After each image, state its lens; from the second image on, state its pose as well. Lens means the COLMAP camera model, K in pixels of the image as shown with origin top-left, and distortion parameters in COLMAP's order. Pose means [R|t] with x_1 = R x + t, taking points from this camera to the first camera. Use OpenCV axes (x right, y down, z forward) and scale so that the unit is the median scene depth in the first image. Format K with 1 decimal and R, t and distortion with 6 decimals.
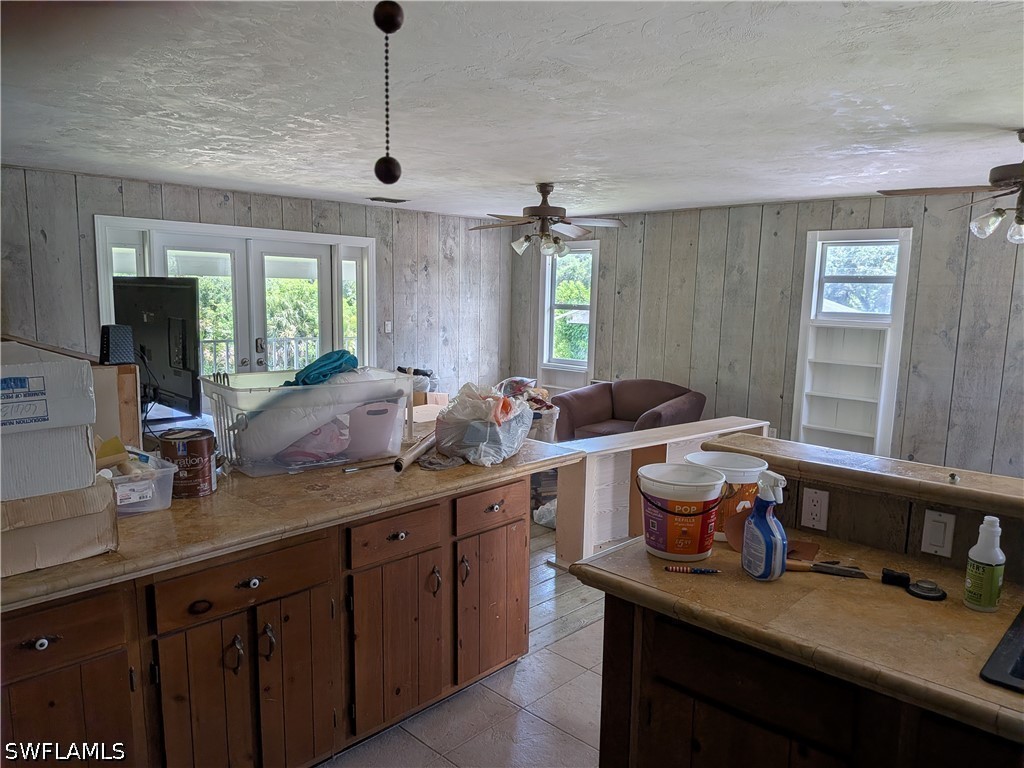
lens RADIAL K [[739.3, 0, 507.2], [0, 739.3, 400.3], [0, 0, 1]] dist [0.064624, -0.100700]
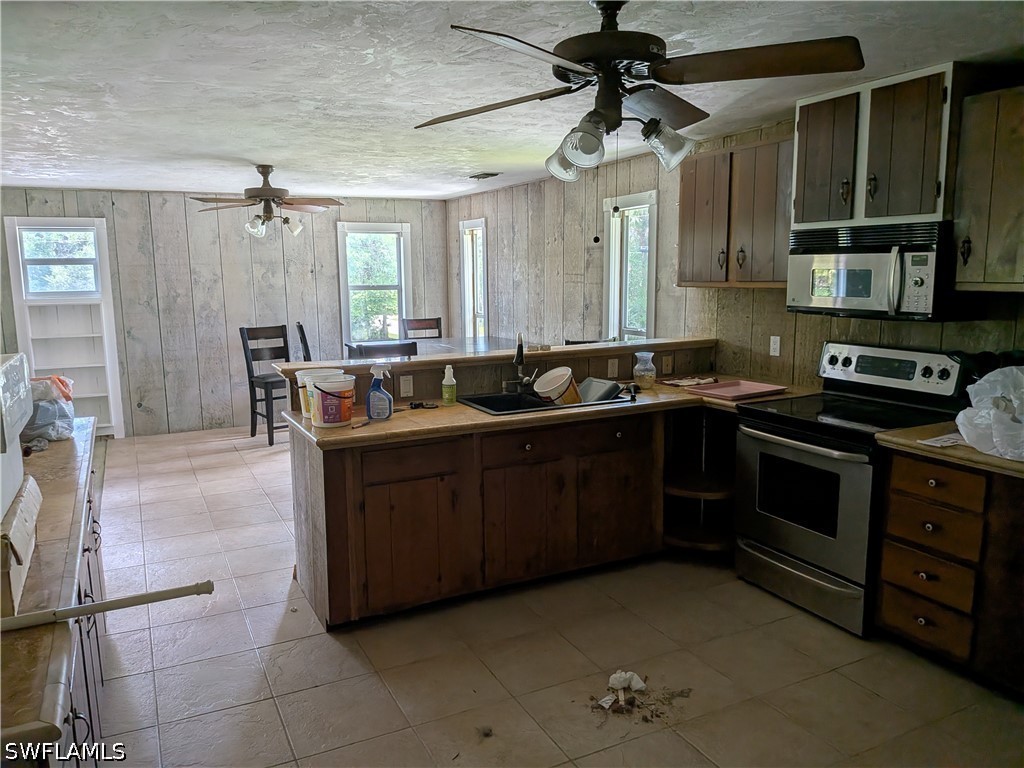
lens RADIAL K [[745.9, 0, 478.0], [0, 745.9, 385.0], [0, 0, 1]] dist [0.069647, -0.125882]
pose [[0.370080, -0.165308, 0.914174, -0.388502], [0.157604, 0.980949, 0.113581, -0.009597], [-0.915534, 0.102043, 0.389082, 0.002925]]
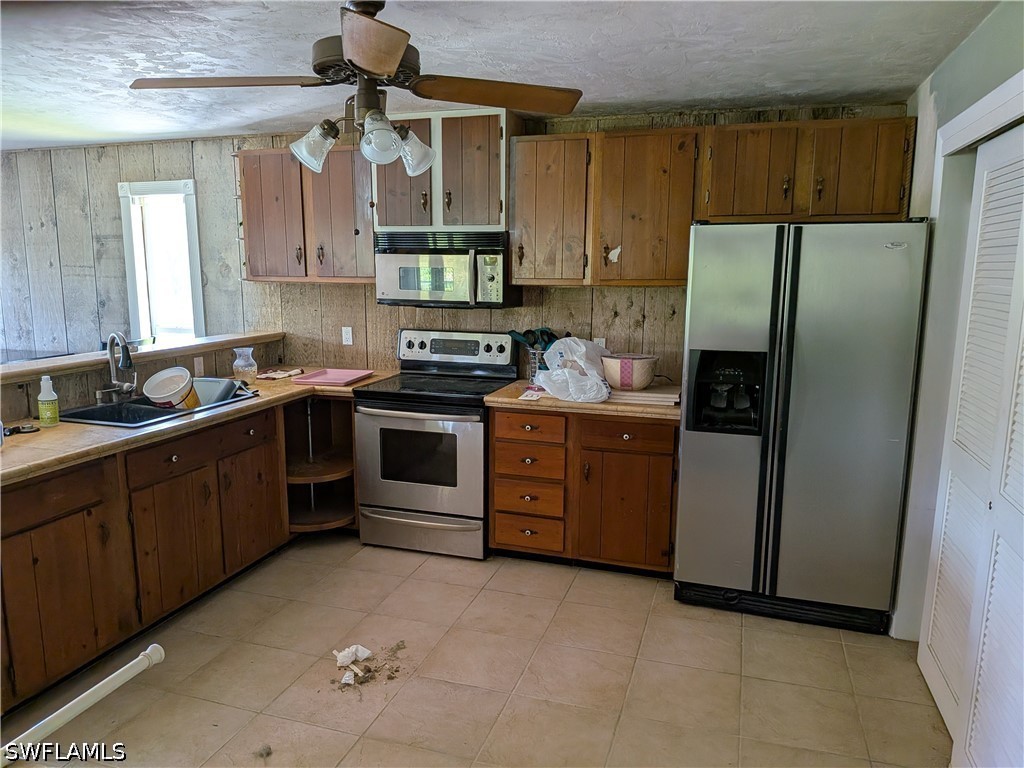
lens RADIAL K [[739.3, 0, 507.2], [0, 739.3, 400.3], [0, 0, 1]] dist [0.064624, -0.100700]
pose [[-0.427600, -0.181798, 0.885498, -0.401941], [0.116644, 0.960283, 0.253478, -0.033664], [-0.896411, 0.211675, -0.389412, 0.186305]]
